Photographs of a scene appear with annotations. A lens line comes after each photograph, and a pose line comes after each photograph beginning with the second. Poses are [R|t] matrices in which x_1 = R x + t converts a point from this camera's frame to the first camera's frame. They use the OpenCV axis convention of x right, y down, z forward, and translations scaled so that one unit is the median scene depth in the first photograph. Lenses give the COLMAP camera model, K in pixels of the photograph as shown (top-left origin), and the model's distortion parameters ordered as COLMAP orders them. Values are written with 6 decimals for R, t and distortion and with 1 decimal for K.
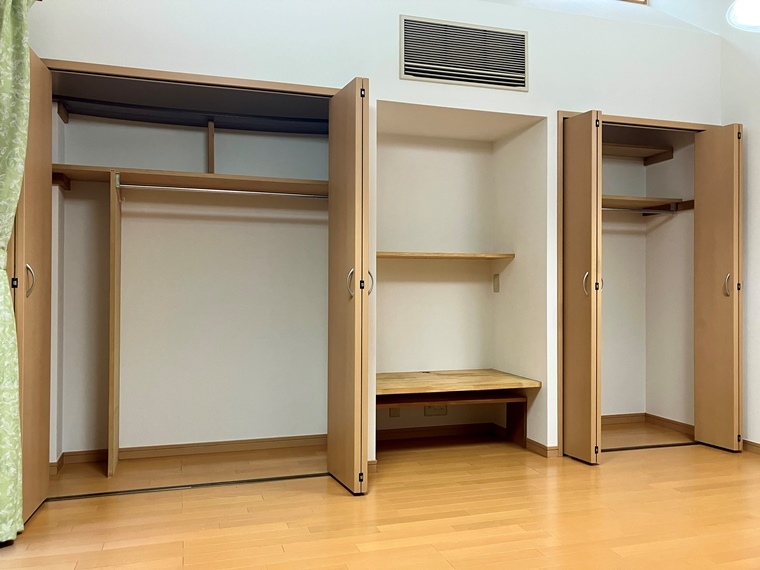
lens RADIAL K [[632.8, 0, 387.4], [0, 632.8, 279.0], [0, 0, 1]] dist [0.053991, -0.041513]
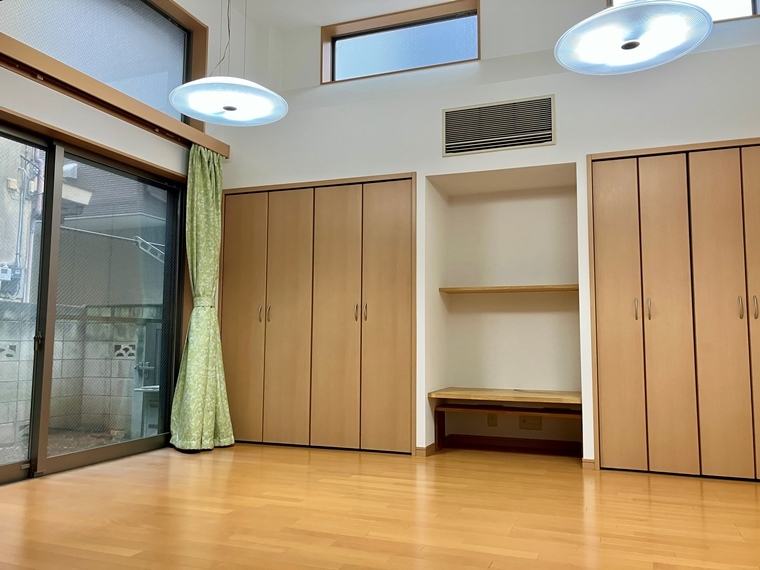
lens RADIAL K [[632.8, 0, 380.1], [0, 632.8, 283.2], [0, 0, 1]] dist [0.053991, -0.041513]
pose [[0.778725, -0.057582, -0.624717, 0.683749], [0.007620, 0.996574, -0.082358, 0.051369], [0.627319, 0.059374, 0.776496, -0.085999]]
